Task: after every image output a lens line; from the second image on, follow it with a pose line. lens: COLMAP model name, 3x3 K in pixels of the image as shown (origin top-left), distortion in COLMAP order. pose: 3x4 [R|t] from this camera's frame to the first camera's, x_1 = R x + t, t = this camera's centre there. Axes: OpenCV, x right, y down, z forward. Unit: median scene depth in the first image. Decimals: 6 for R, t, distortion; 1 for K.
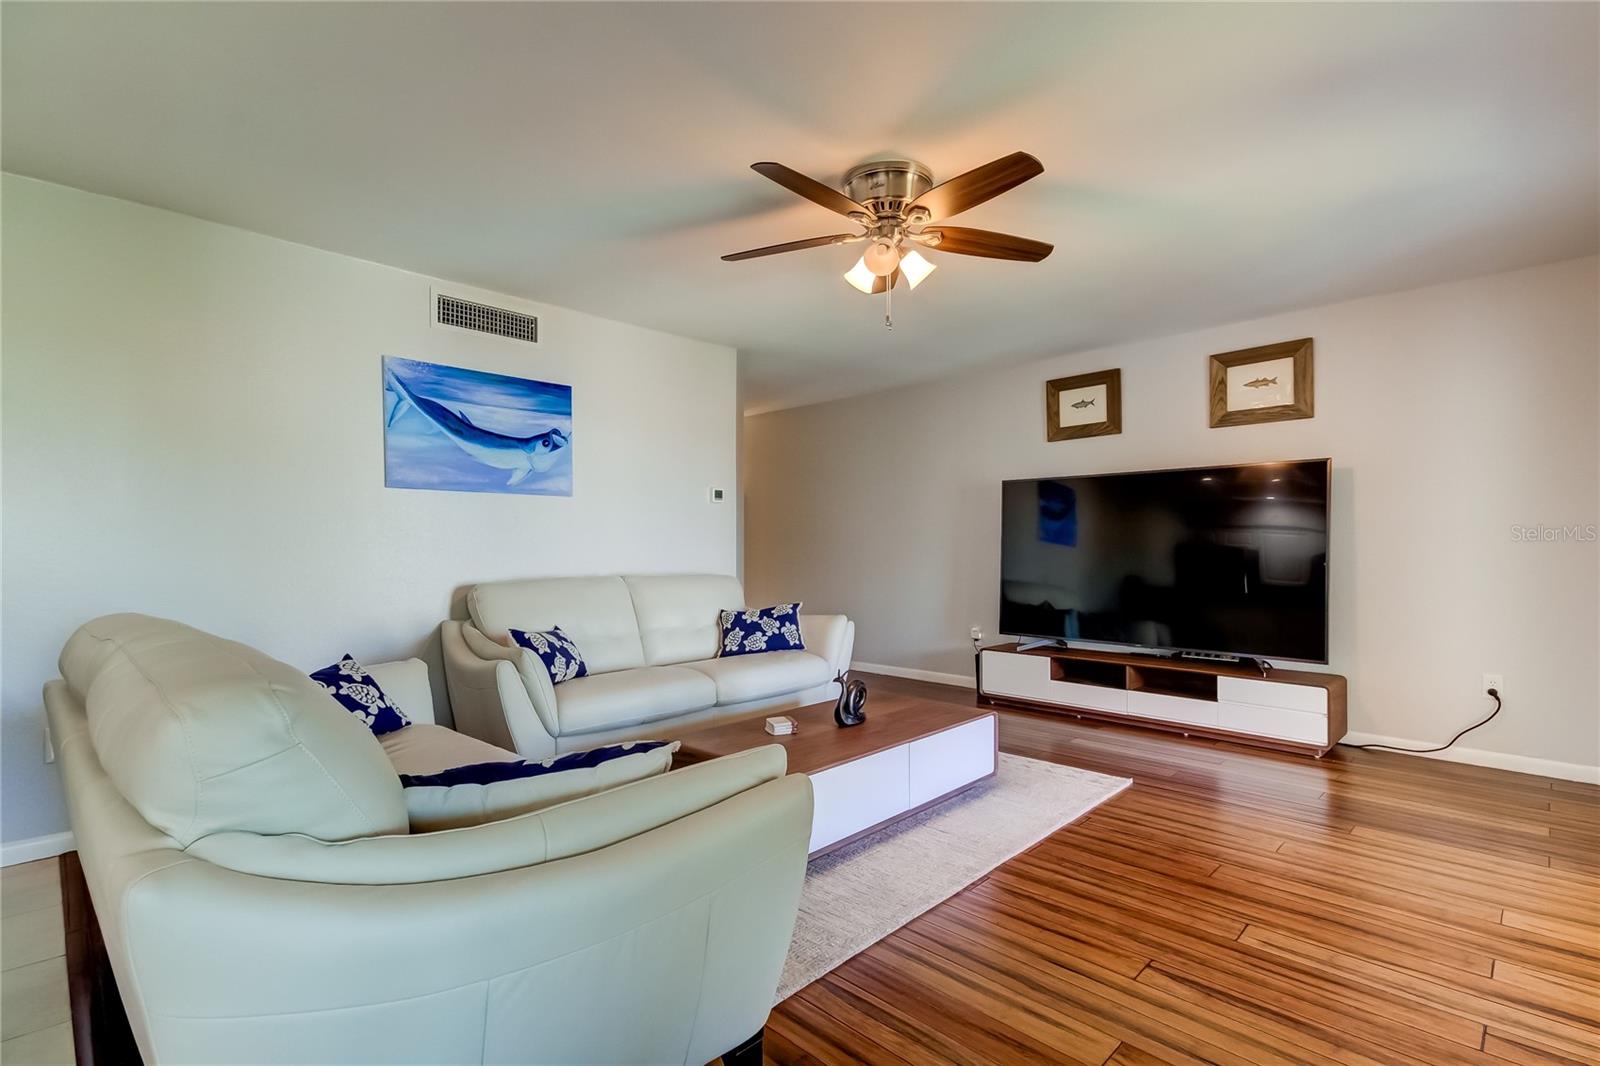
lens RADIAL K [[733.6, 0, 805.4], [0, 733.6, 548.2], [0, 0, 1]] dist [0.002238, -0.002208]
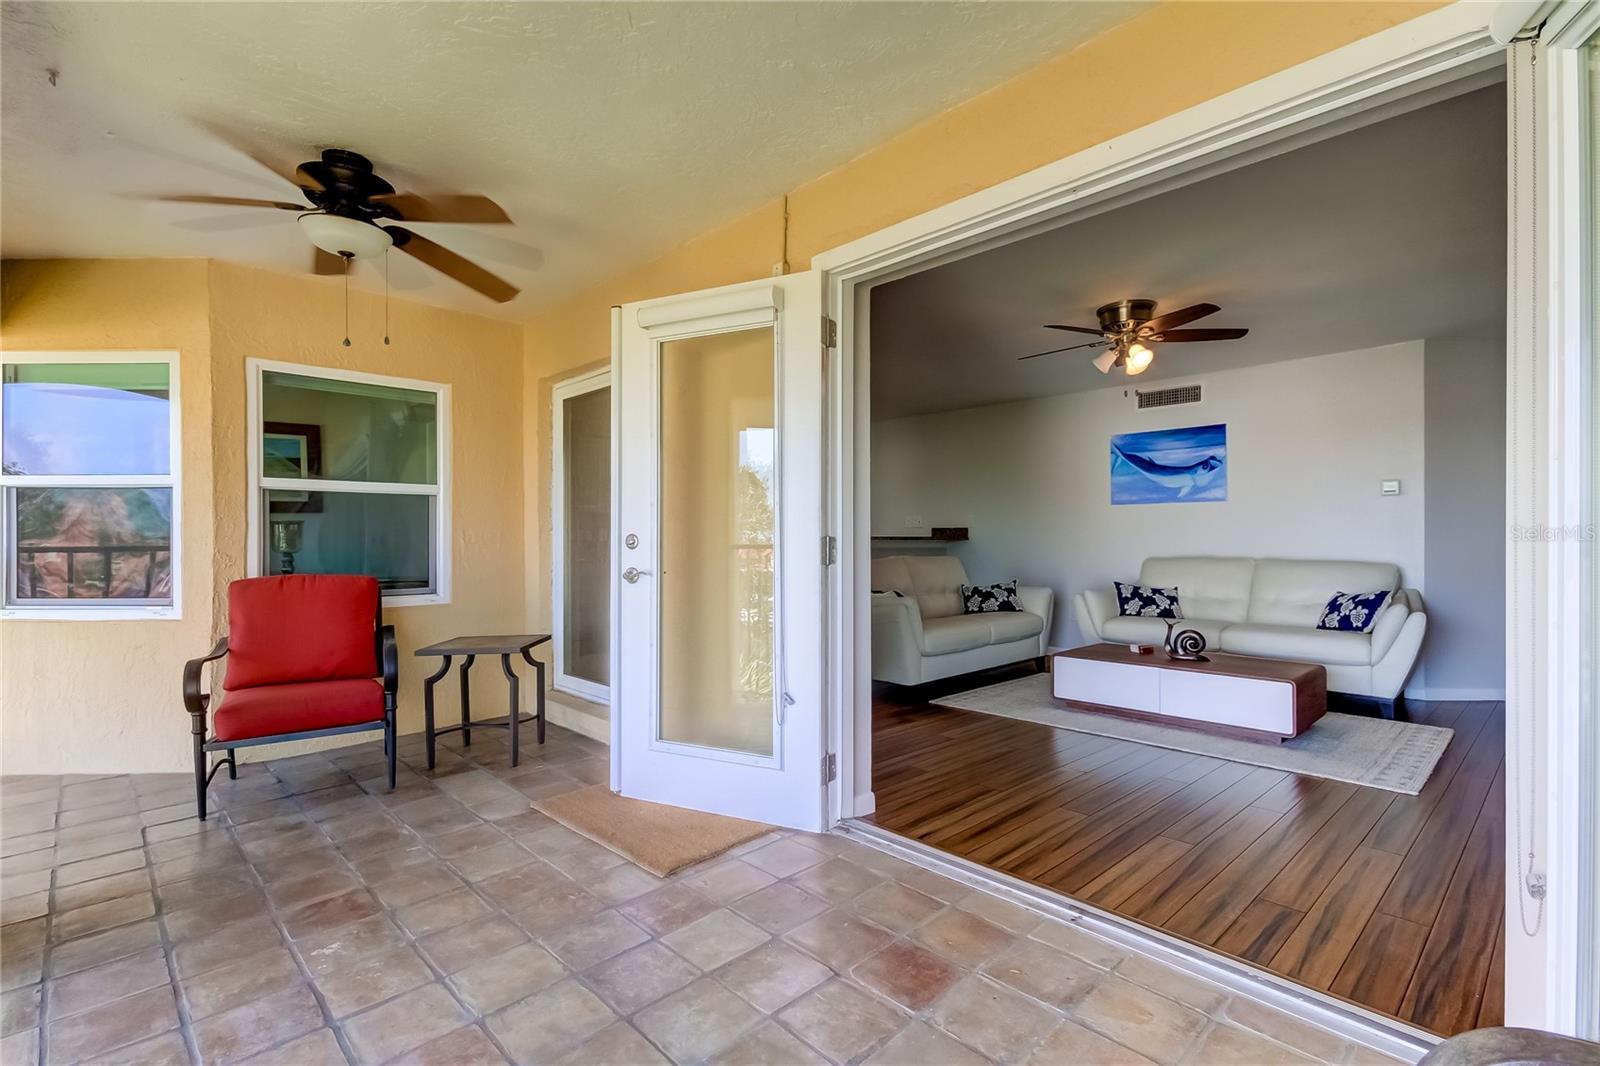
lens RADIAL K [[733.6, 0, 807.6], [0, 733.6, 544.1], [0, 0, 1]] dist [0.002238, -0.002208]
pose [[-0.041627, 0.010018, -0.999083, 1.156009], [-0.005075, 0.999935, 0.010238, 0.002281], [0.999120, 0.005496, -0.041573, 0.253287]]
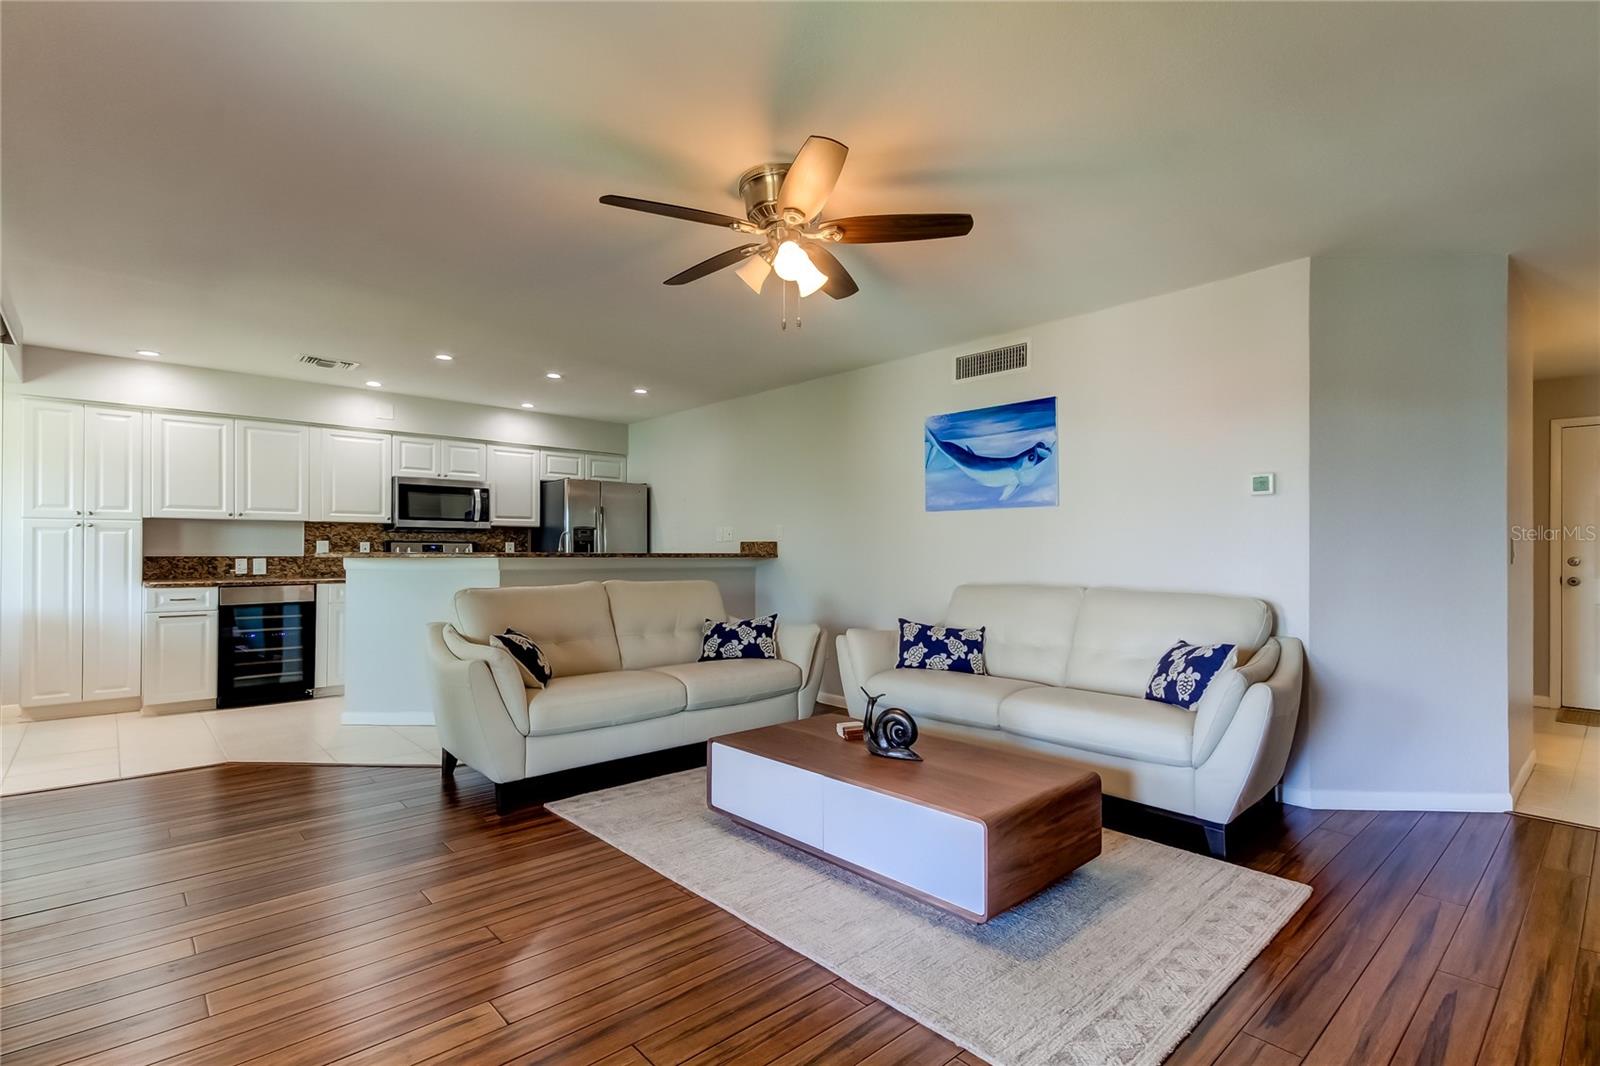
lens RADIAL K [[751.0, 0, 801.2], [0, 751.0, 551.5], [0, 0, 1]] dist [-0.011220, 0.000137]
pose [[-0.052981, 0.000018, -0.998596, 0.739478], [-0.010702, 0.999943, 0.000586, -0.004518], [0.998538, 0.010718, -0.052977, 0.717283]]
